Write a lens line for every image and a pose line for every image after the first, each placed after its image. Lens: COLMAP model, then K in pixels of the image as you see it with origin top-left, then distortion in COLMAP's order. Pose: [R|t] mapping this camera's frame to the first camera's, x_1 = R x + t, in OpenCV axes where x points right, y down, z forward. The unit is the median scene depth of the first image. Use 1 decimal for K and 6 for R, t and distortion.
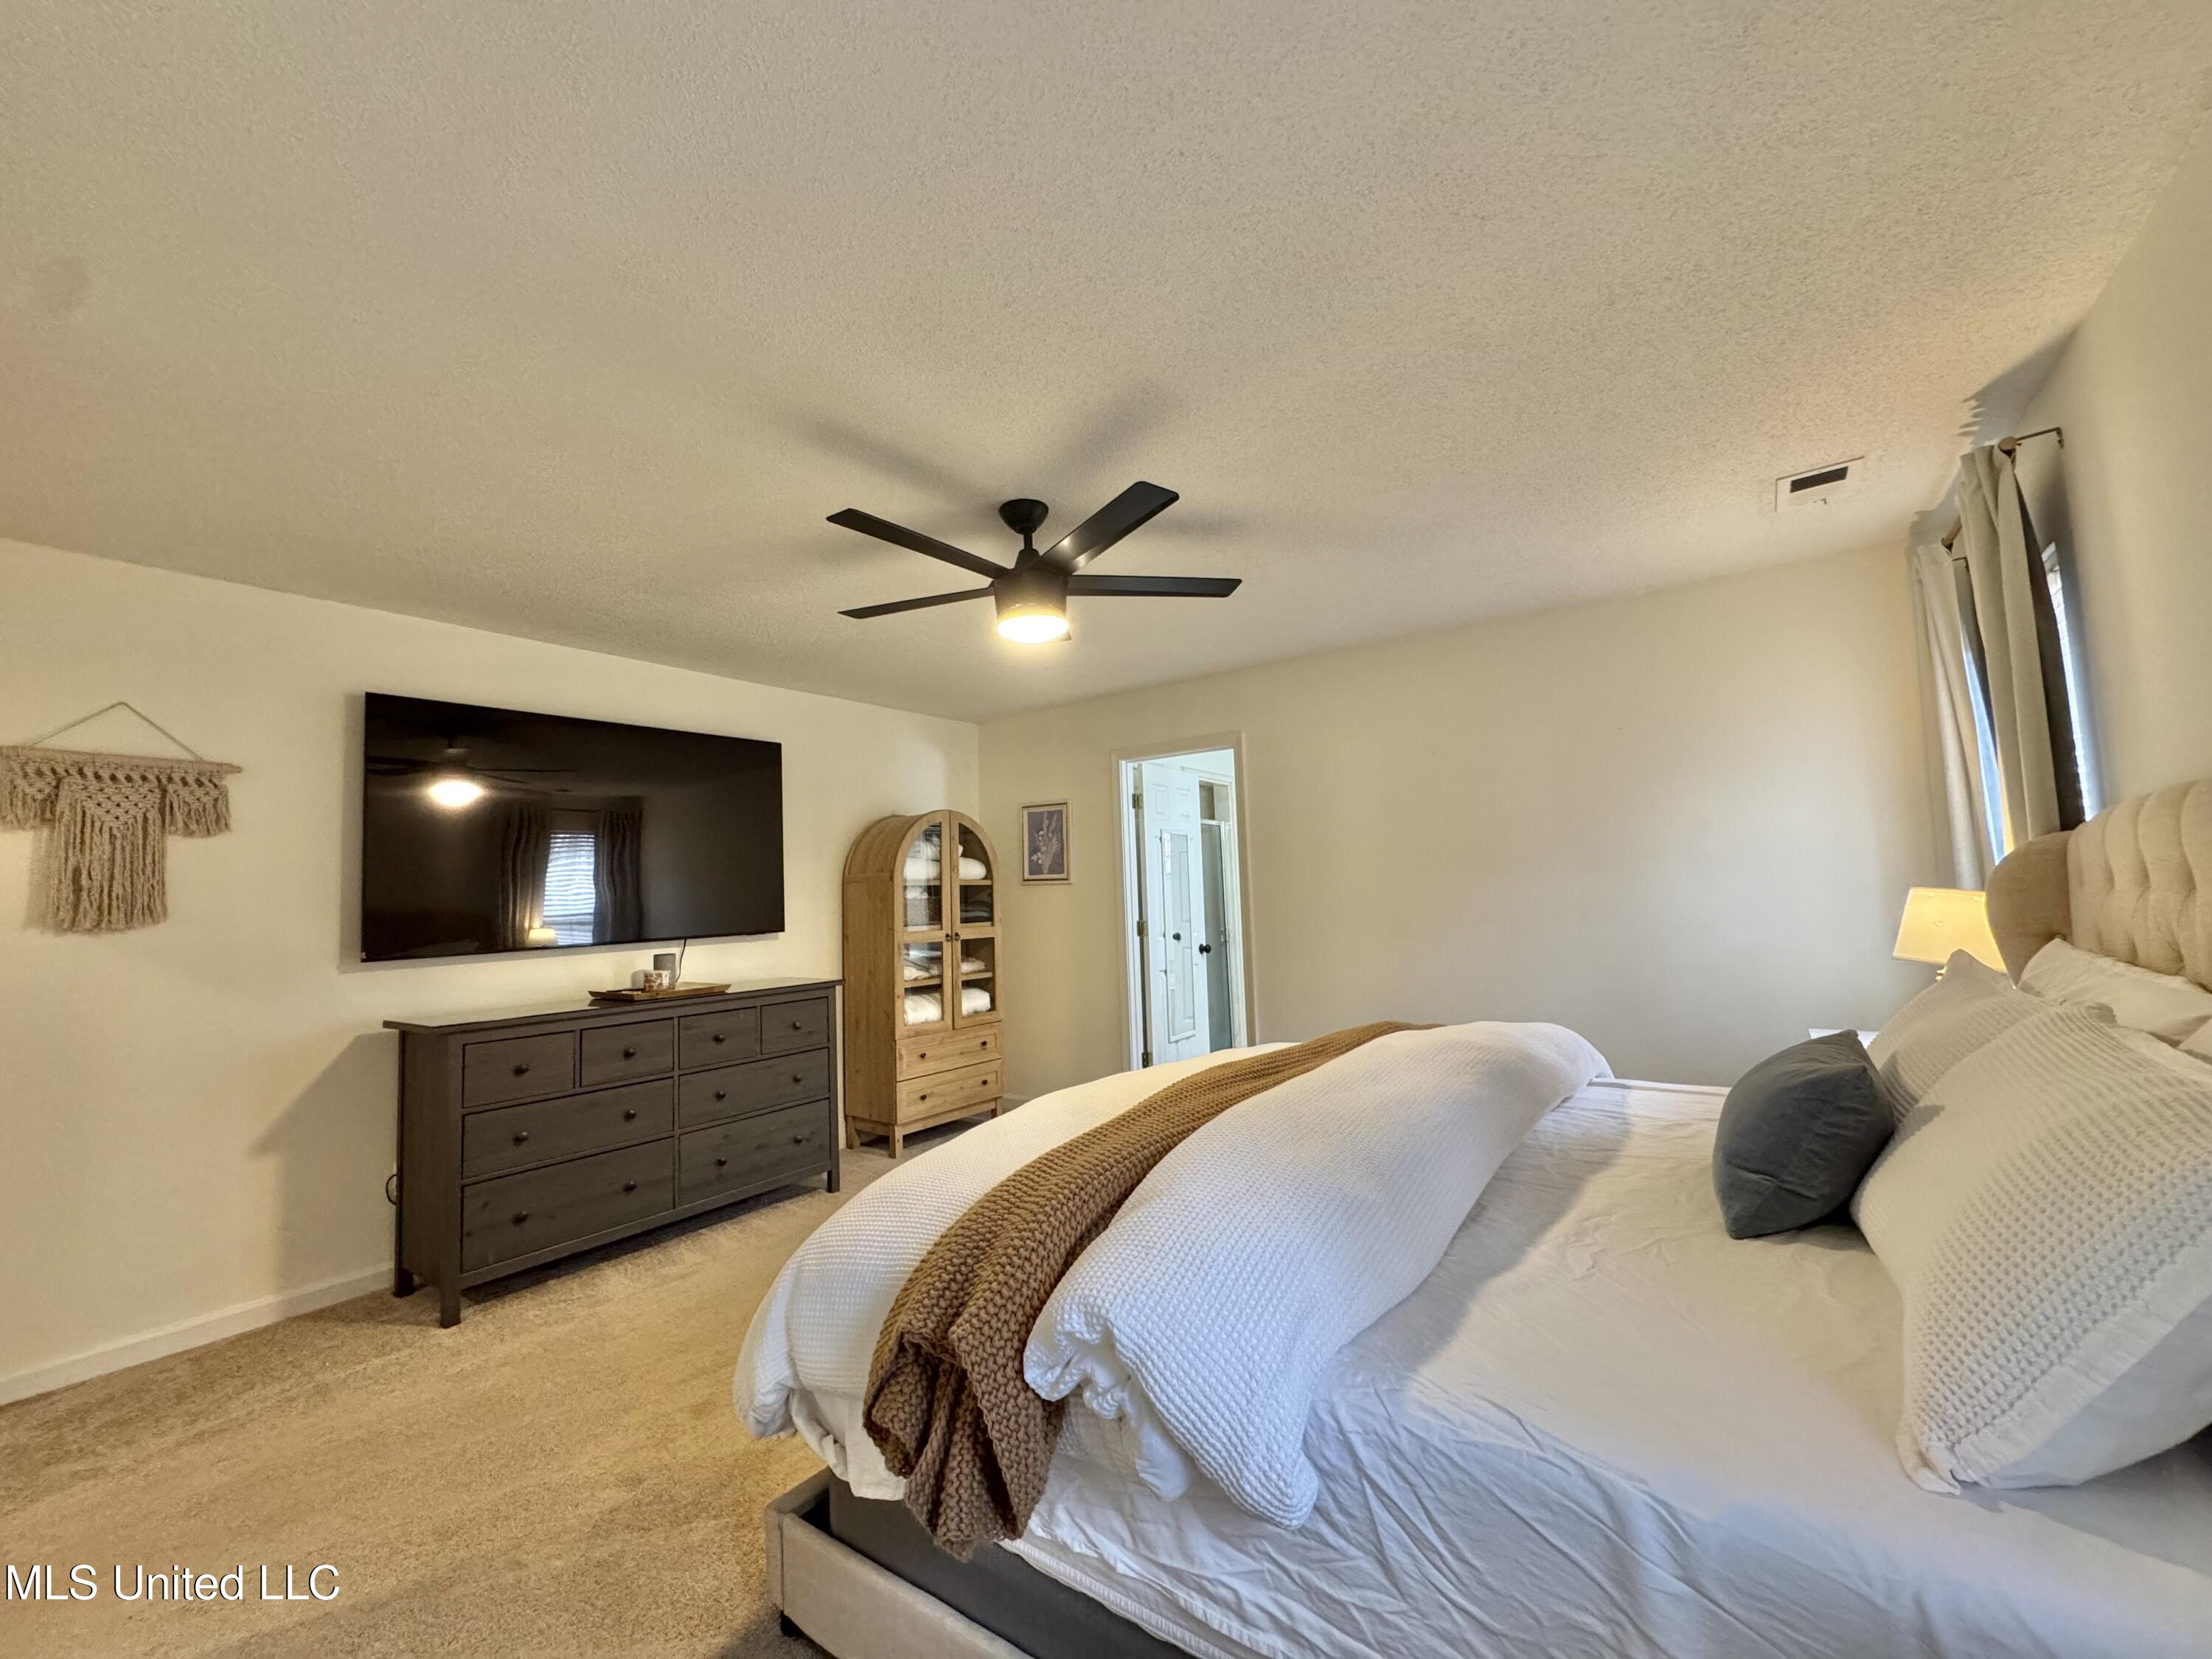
lens RADIAL K [[961.9, 0, 1099.8], [0, 961.9, 828.6], [0, 0, 1]] dist [-0.003164, -0.000351]
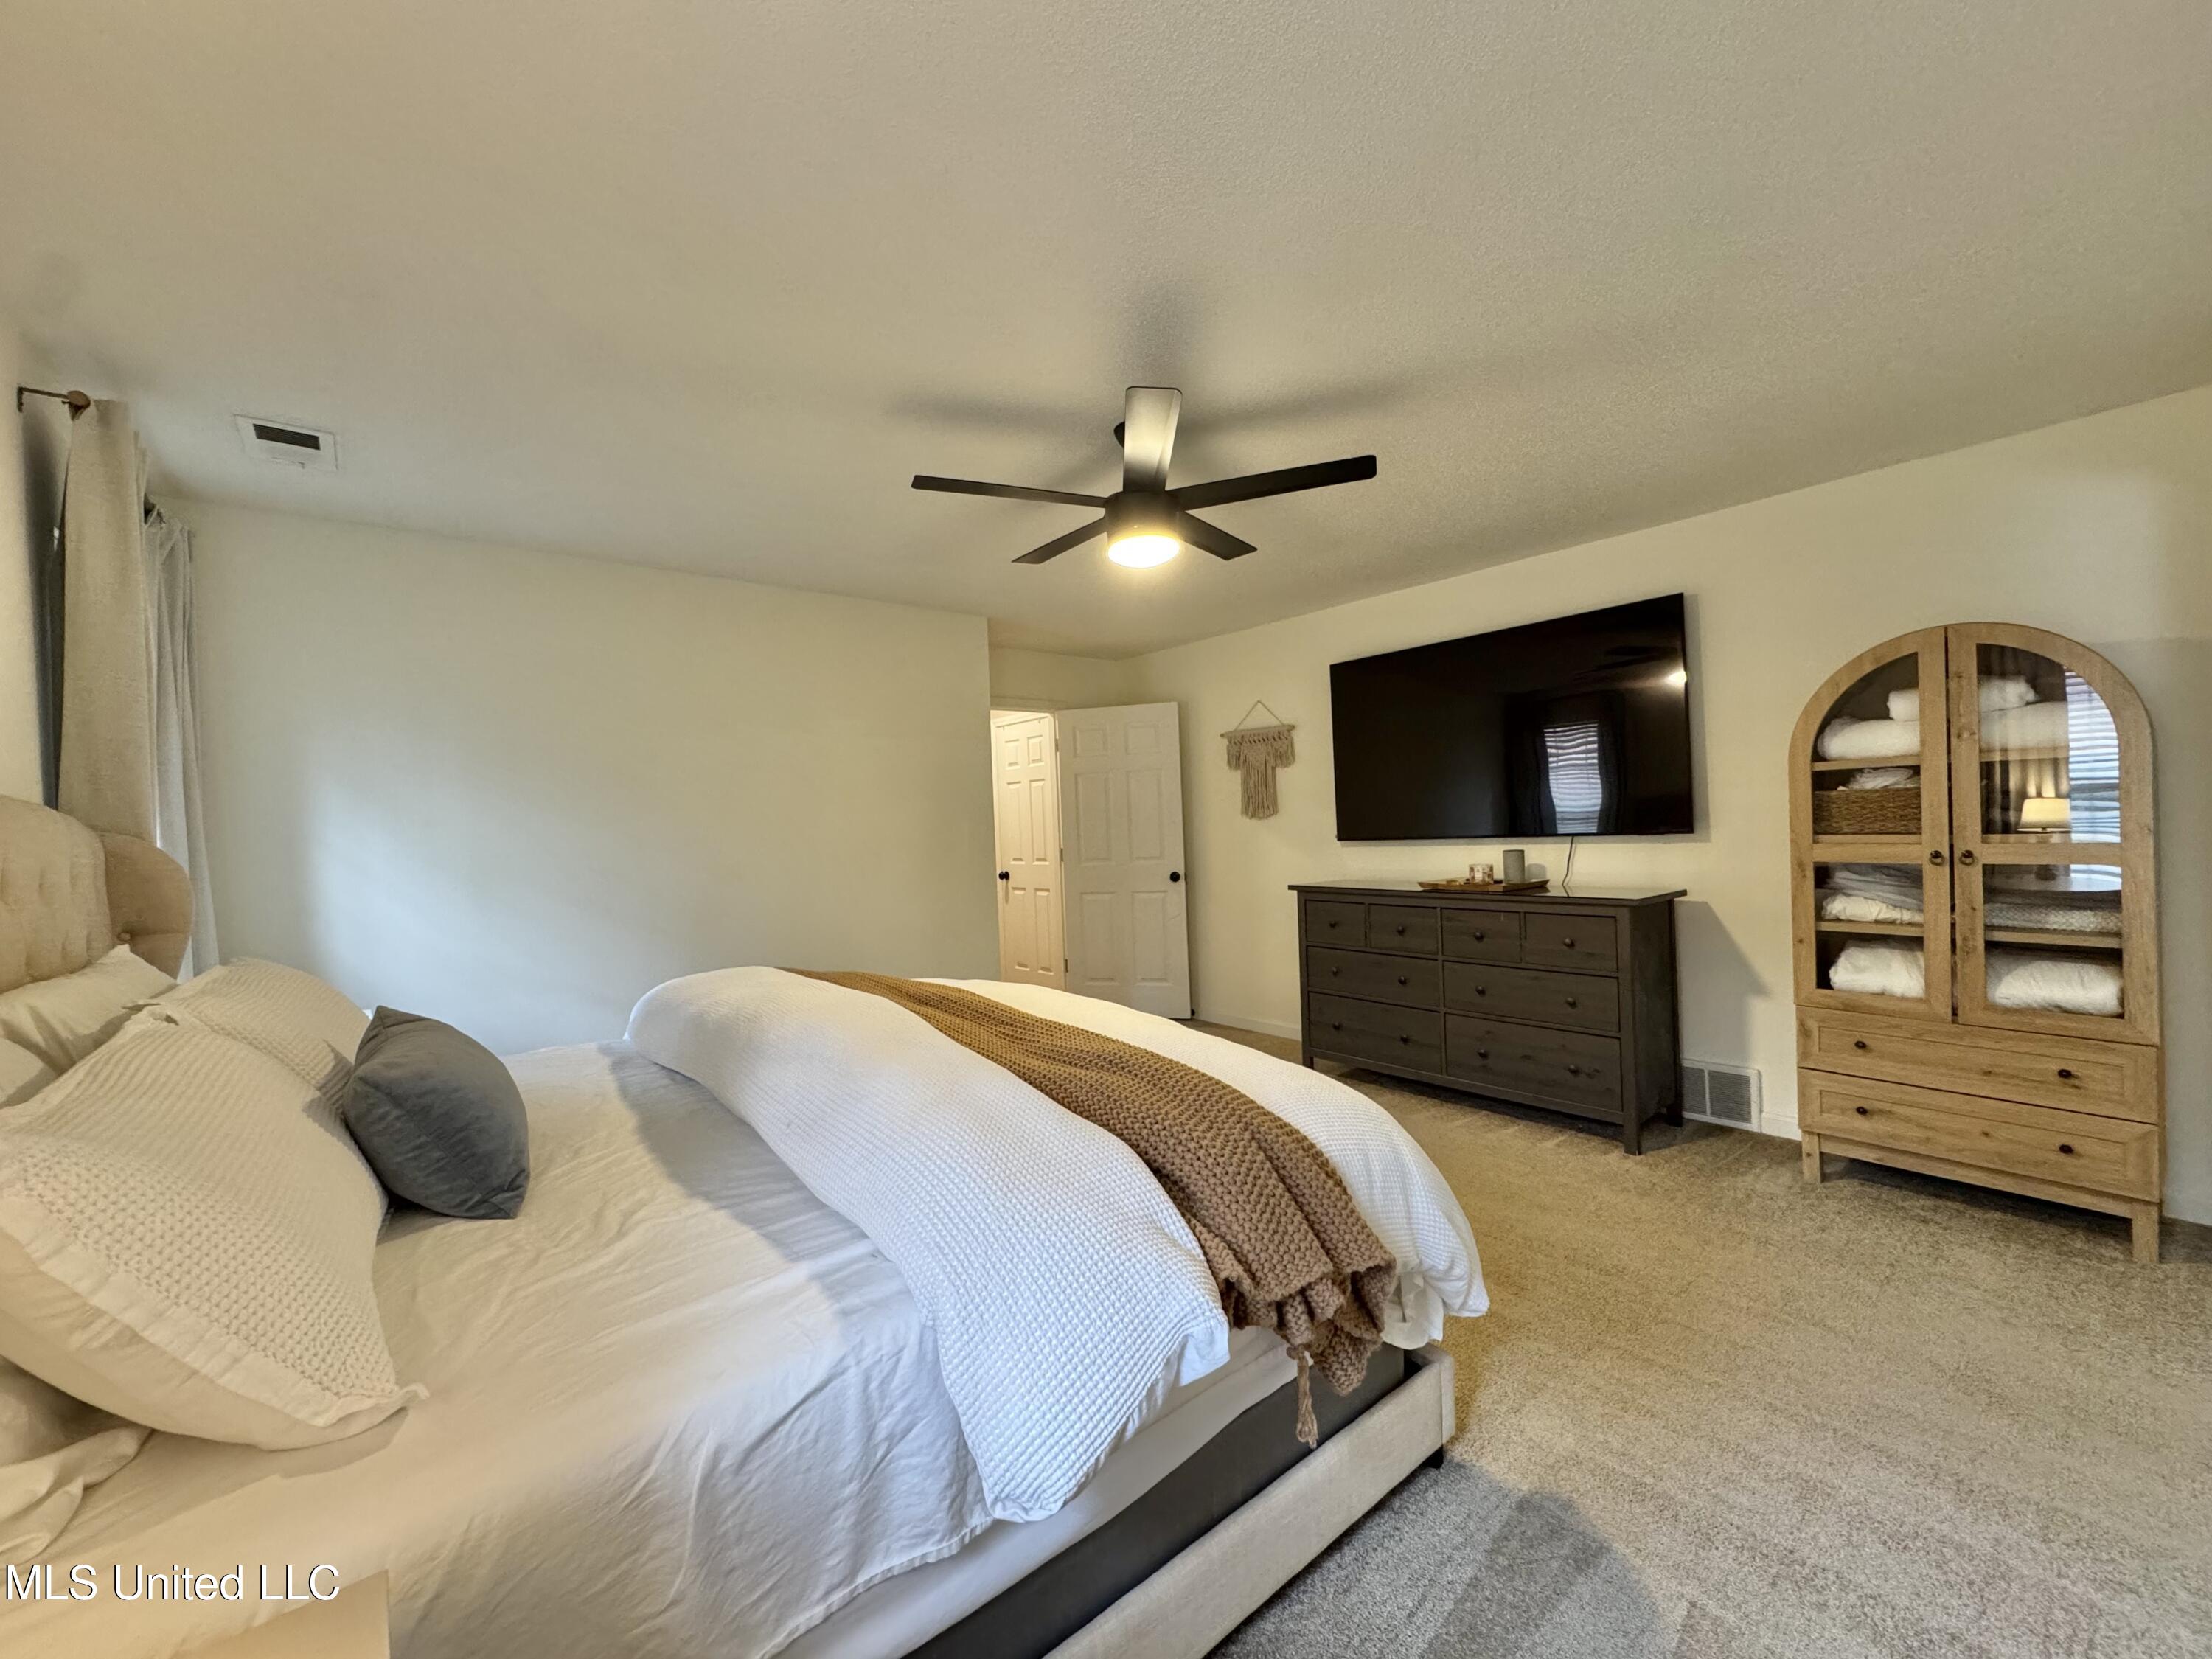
lens RADIAL K [[883.4, 0, 1101.7], [0, 883.4, 828.5], [0, 0, 1]] dist [-0.003844, 0.000075]
pose [[-0.280735, 0.055352, -0.958188, 0.612324], [0.117628, 0.992794, 0.022887, 0.036338], [0.952550, -0.106285, -0.285223, 0.900832]]
